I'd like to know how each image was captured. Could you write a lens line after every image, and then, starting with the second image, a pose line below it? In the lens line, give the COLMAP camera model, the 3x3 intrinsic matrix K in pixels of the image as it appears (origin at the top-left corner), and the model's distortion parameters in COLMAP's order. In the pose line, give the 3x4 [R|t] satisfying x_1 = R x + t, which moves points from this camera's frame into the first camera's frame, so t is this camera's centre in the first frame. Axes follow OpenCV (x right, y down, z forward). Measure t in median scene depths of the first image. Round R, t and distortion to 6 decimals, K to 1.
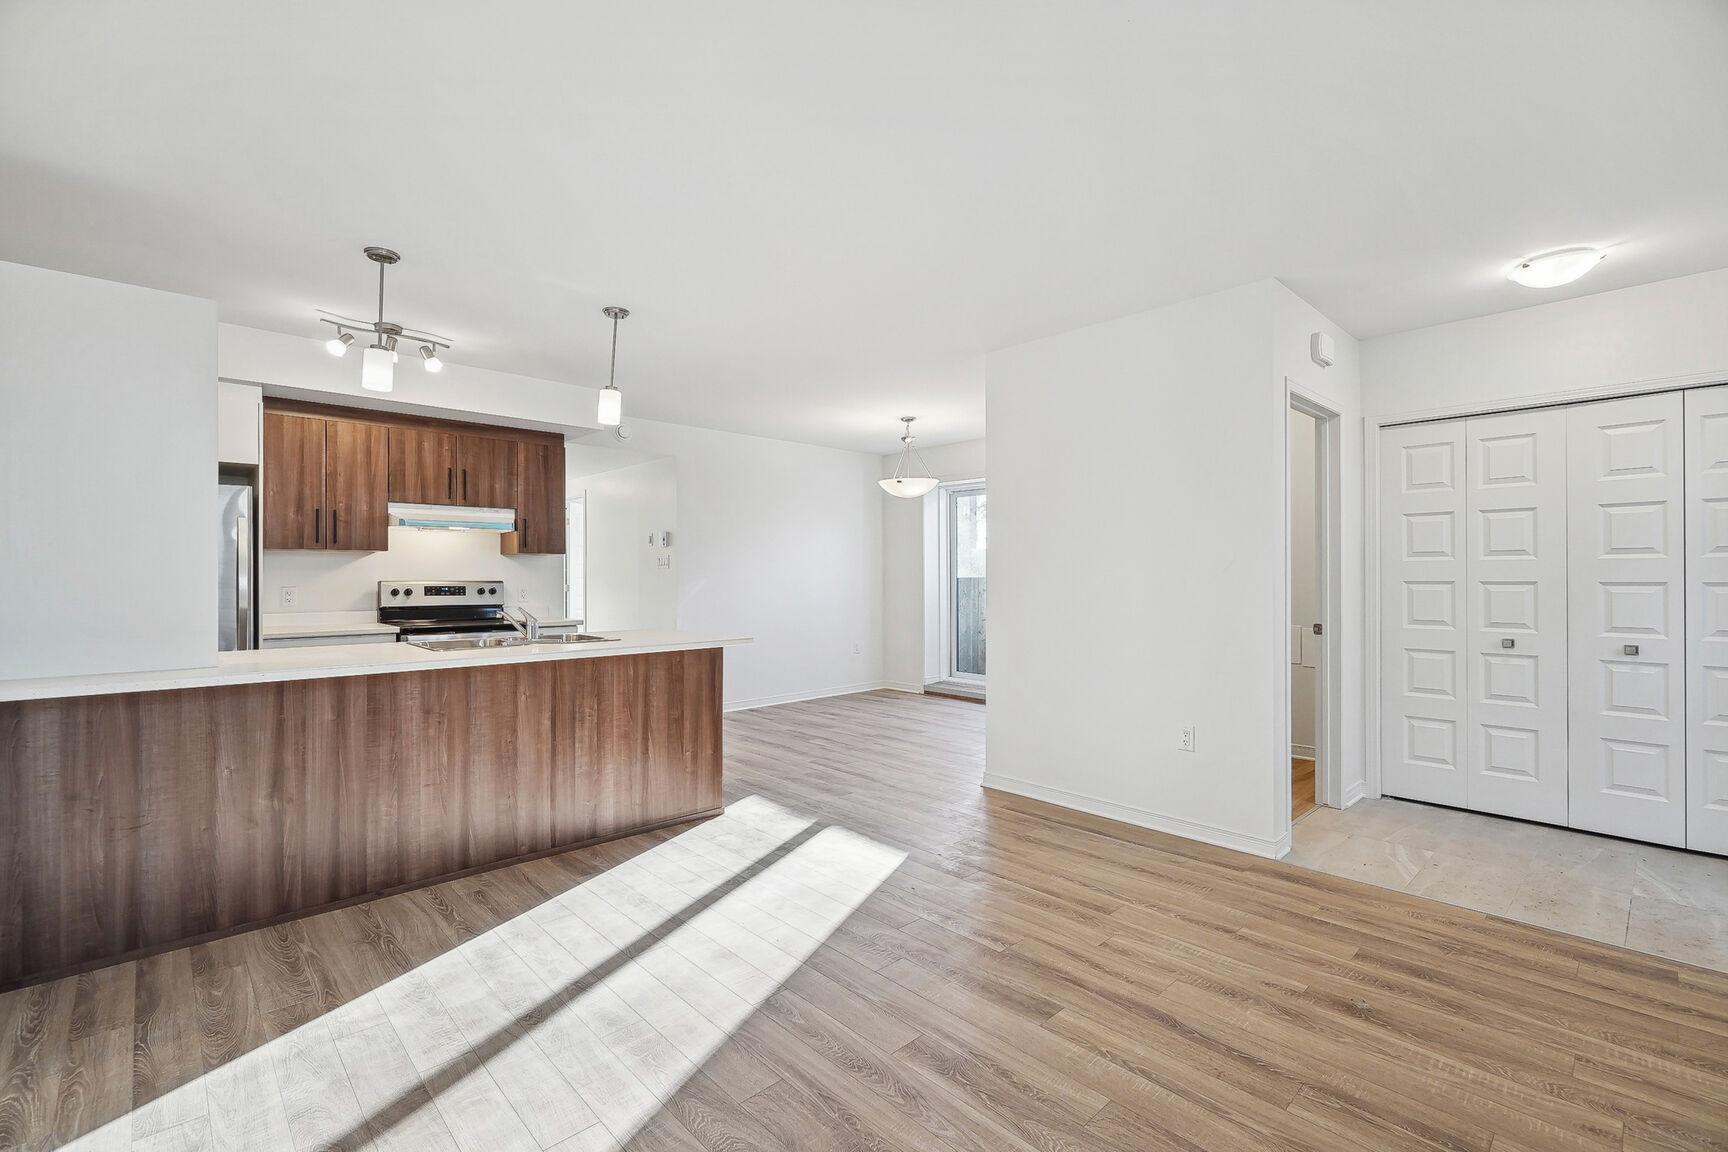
lens RADIAL K [[759.6, 0, 855.2], [0, 759.6, 575.0], [0, 0, 1]] dist [-0.002523, -0.000616]
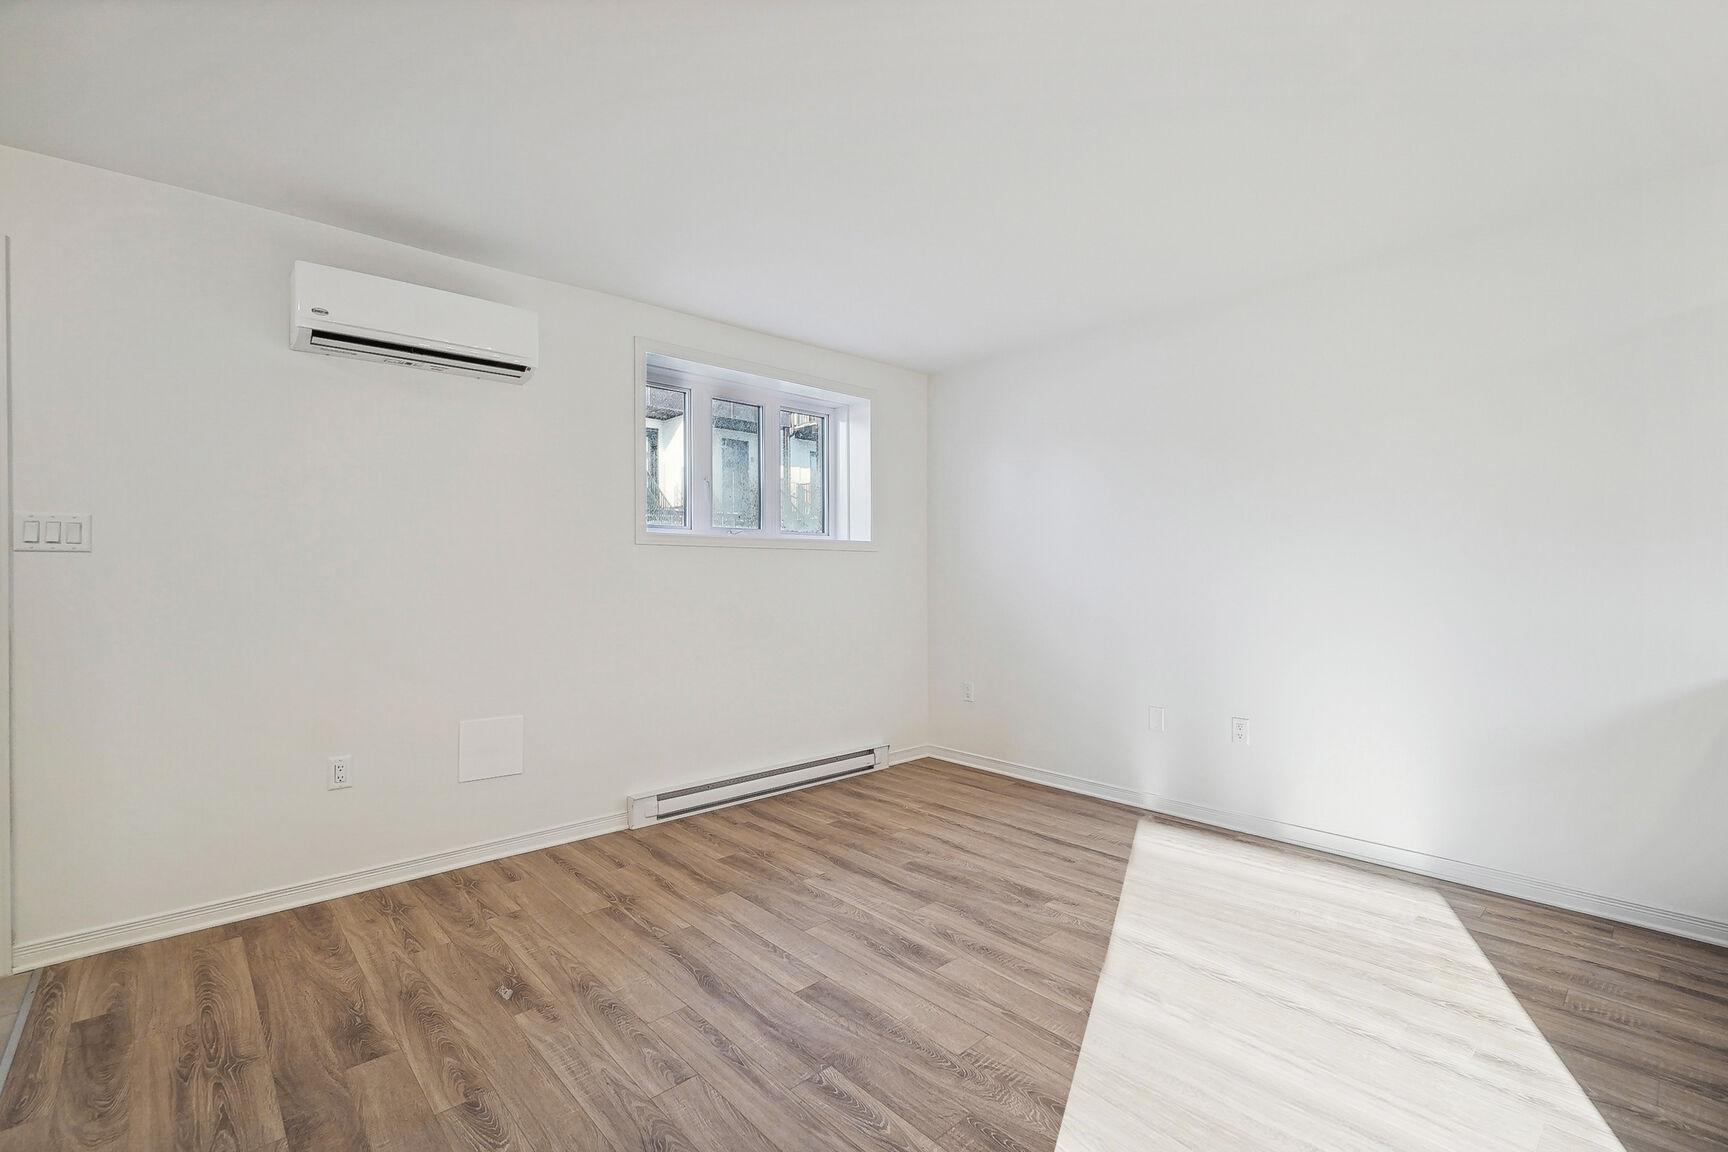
lens RADIAL K [[759.6, 0, 855.2], [0, 759.6, 575.0], [0, 0, 1]] dist [-0.002523, -0.000616]
pose [[-0.999861, 0.003413, 0.016342, 0.180972], [0.003380, 0.999992, -0.002045, 0.010092], [-0.016349, -0.001989, -0.999864, 2.091617]]
